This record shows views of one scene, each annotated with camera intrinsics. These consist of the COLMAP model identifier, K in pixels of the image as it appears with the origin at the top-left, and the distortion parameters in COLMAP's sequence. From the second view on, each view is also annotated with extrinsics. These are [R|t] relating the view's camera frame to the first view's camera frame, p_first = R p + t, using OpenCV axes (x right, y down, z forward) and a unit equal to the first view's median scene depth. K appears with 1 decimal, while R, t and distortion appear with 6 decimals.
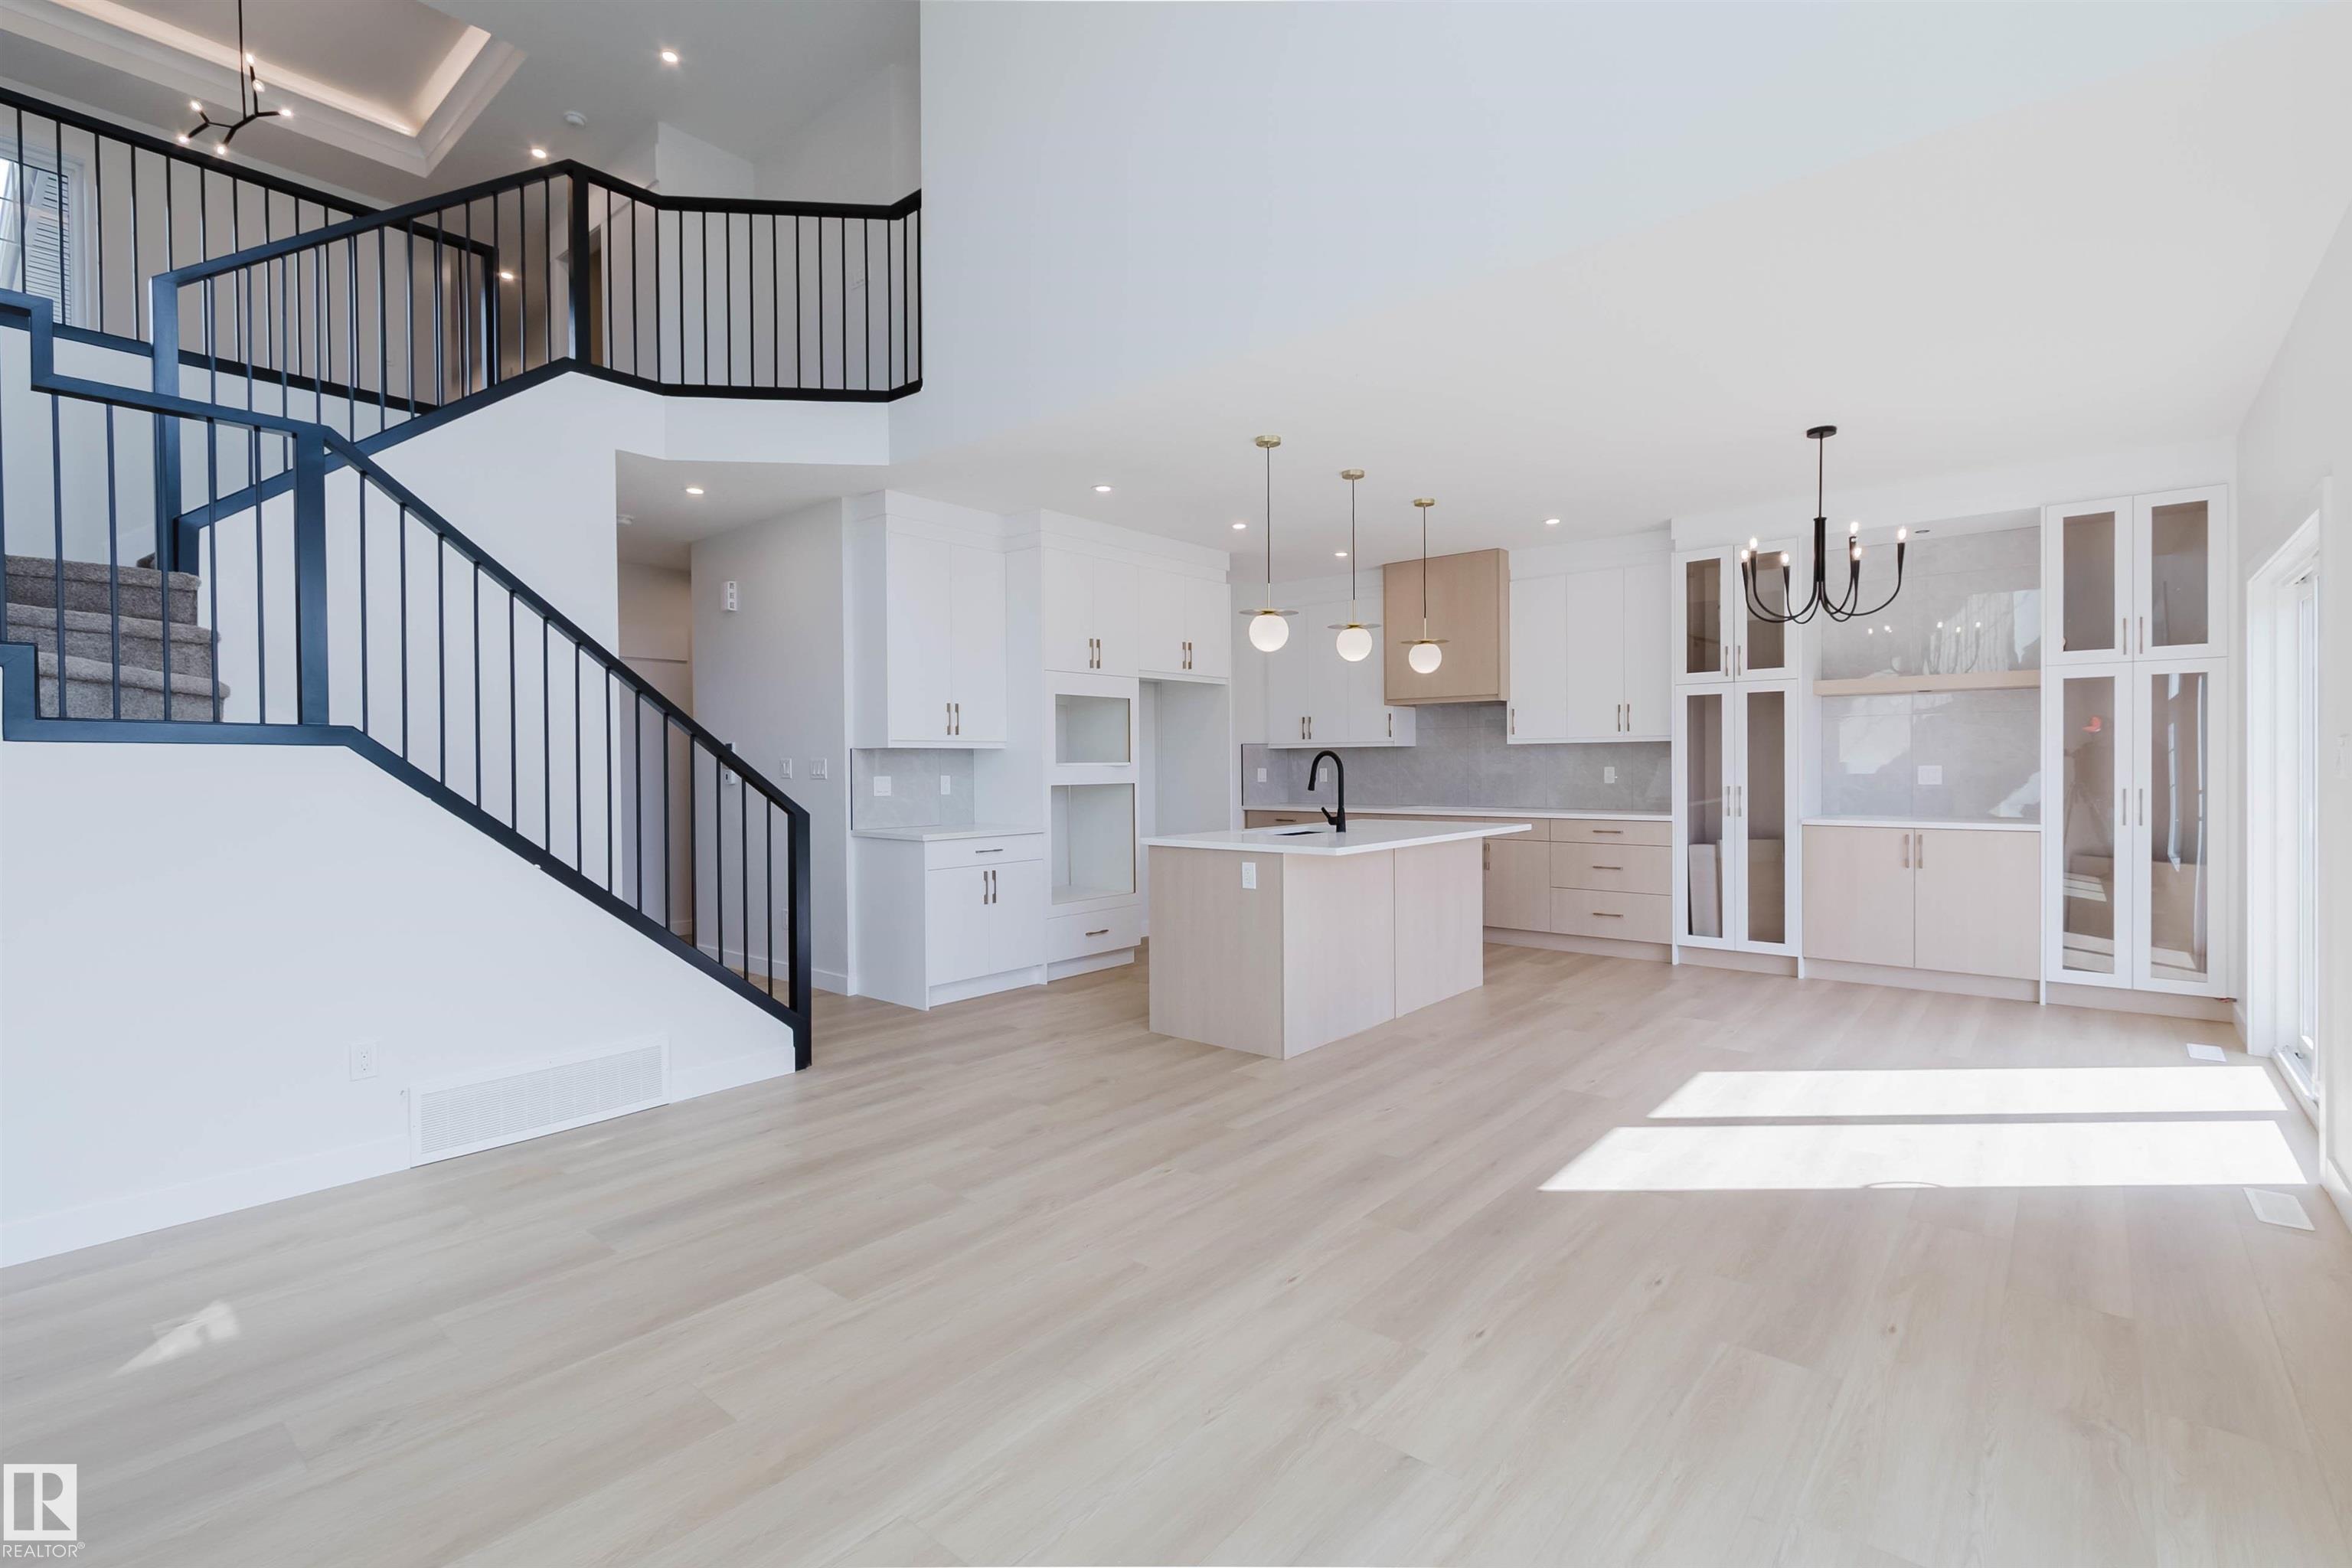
lens RADIAL K [[1065.0, 0, 1176.0], [0, 1065.0, 774.9], [0, 0, 1]] dist [0.004983, -0.001073]
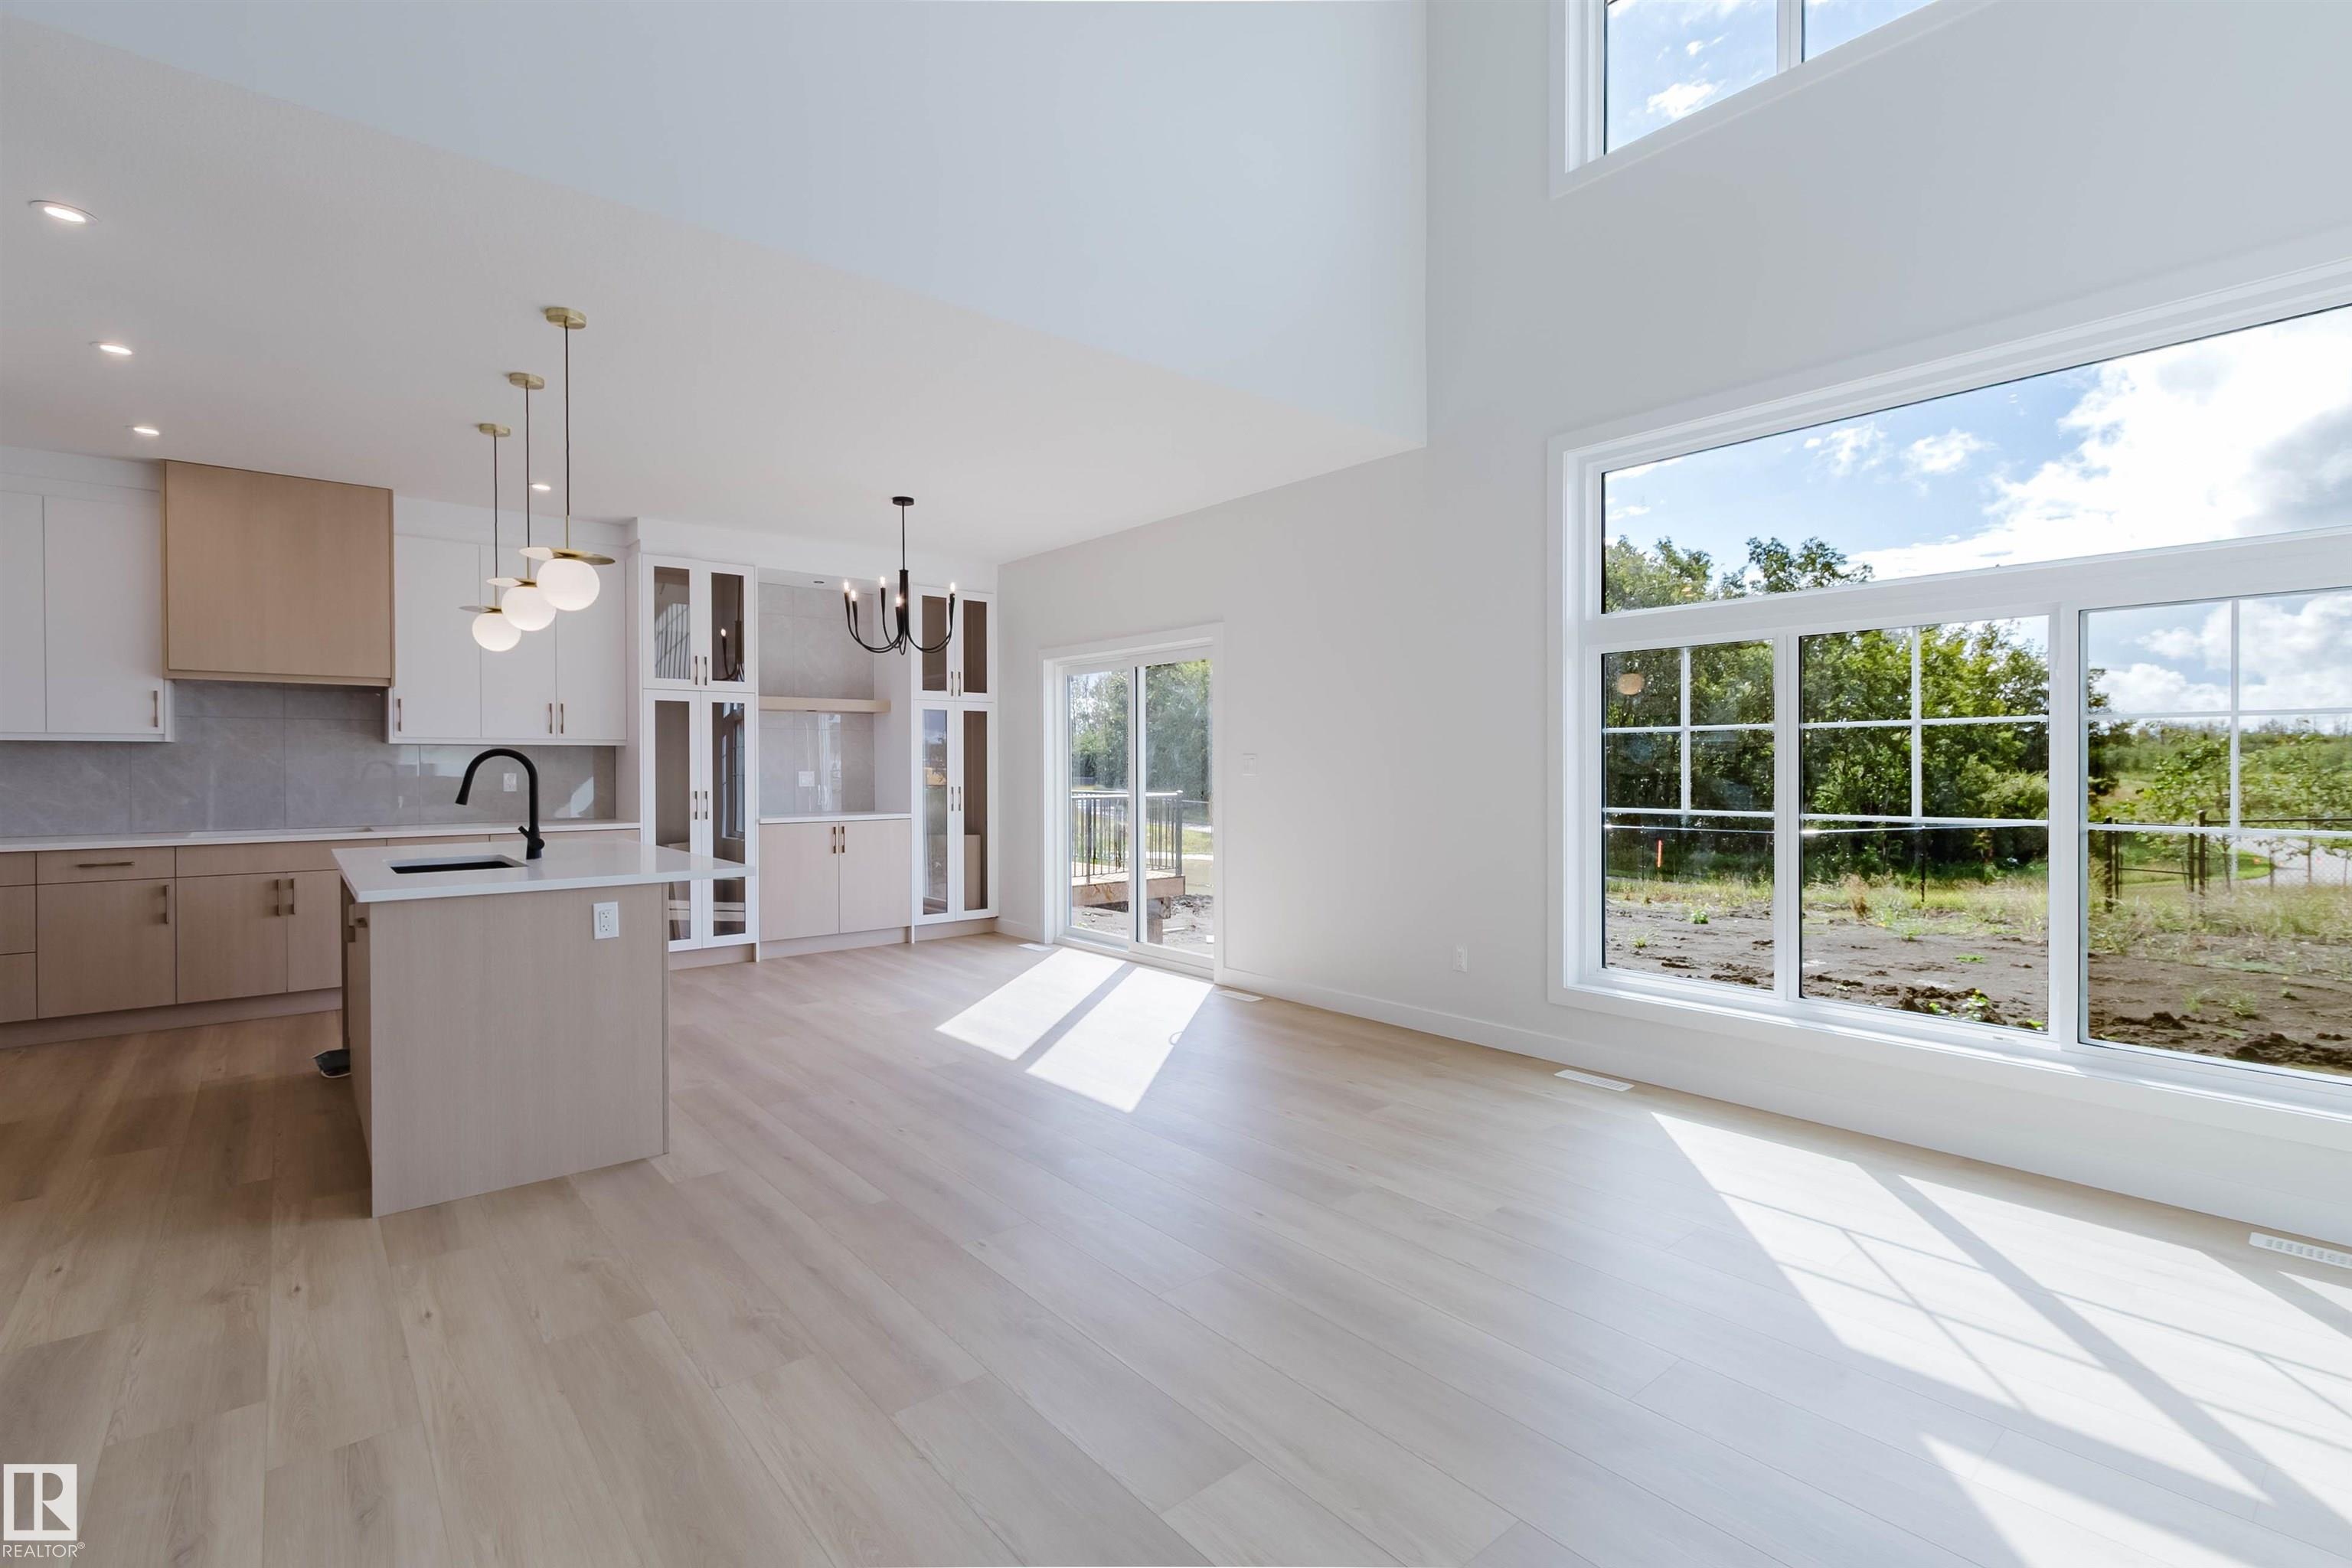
lens RADIAL K [[1065.0, 0, 1176.0], [0, 1065.0, 774.9], [0, 0, 1]] dist [0.004983, -0.001073]
pose [[0.170815, -0.002870, 0.985299, -0.467279], [0.010611, 0.999943, 0.001073, -0.001037], [-0.985246, 0.010272, 0.170836, 0.400473]]
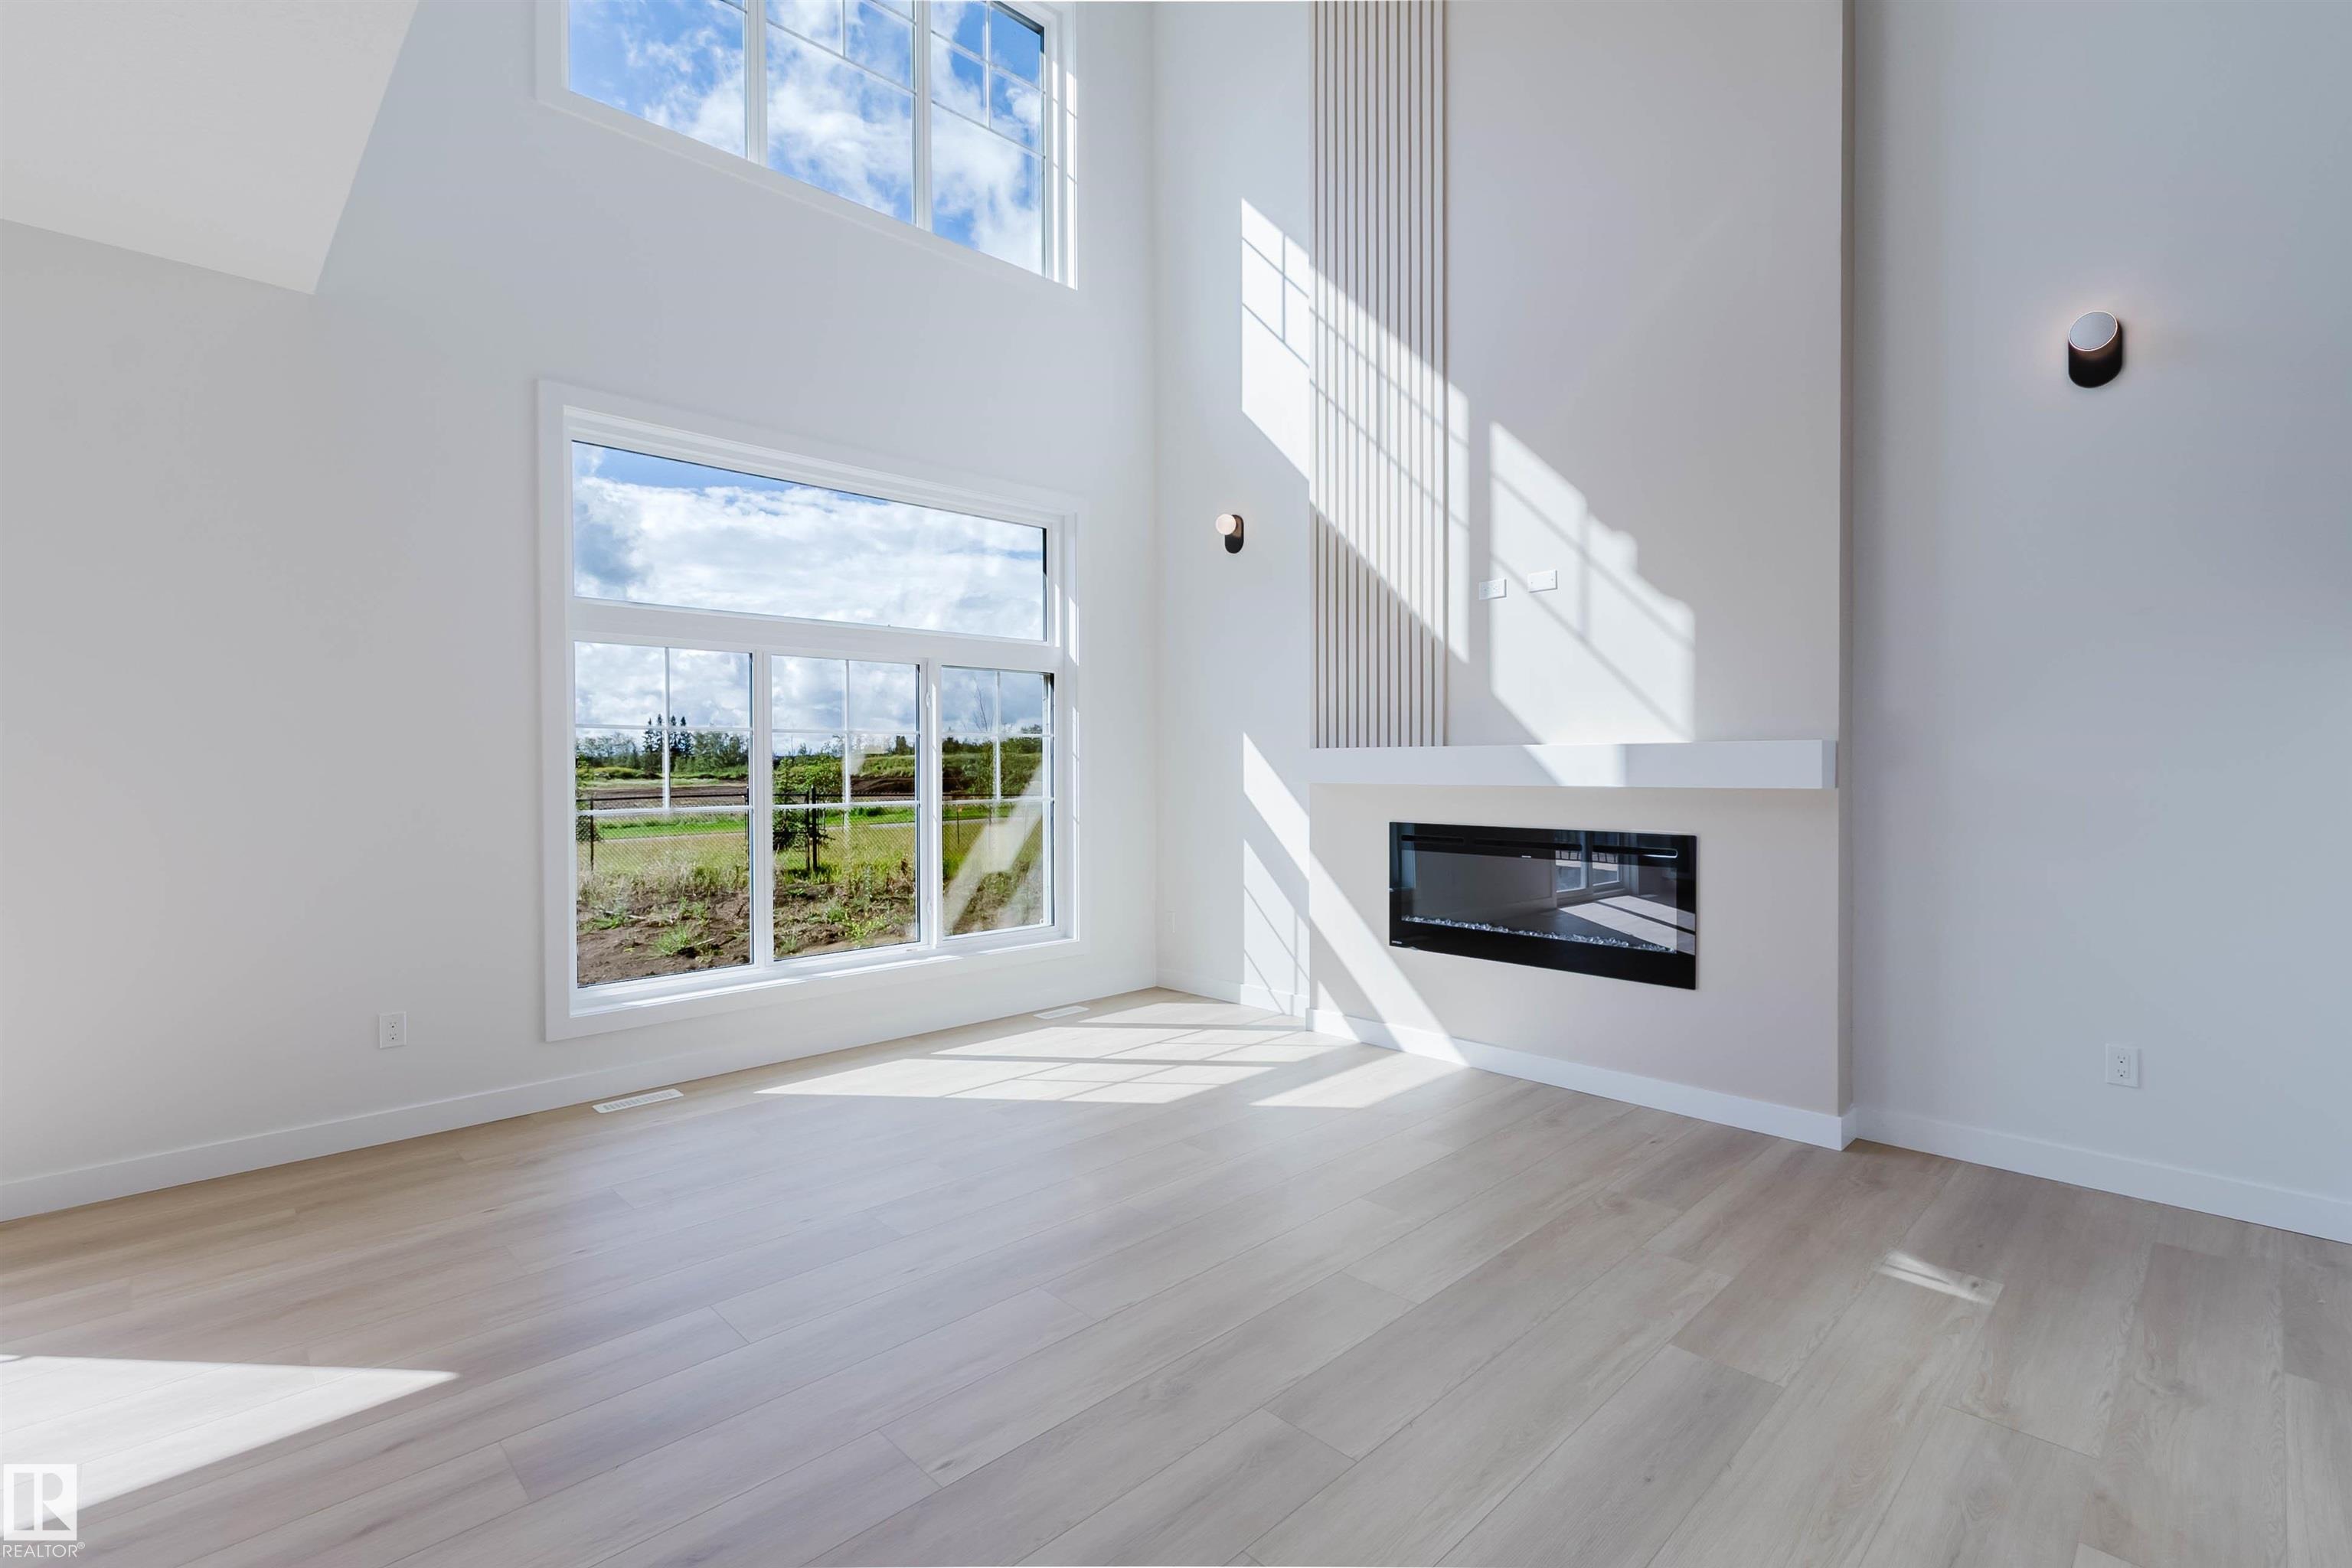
lens RADIAL K [[1061.2, 0, 1176.0], [0, 1061.2, 784.0], [0, 0, 1]] dist [-0.001843, -0.000124]
pose [[-0.995157, 0.009767, 0.097809, -0.109361], [0.012549, 0.999533, 0.027873, -0.005766], [-0.097492, 0.028965, -0.994815, 0.885196]]
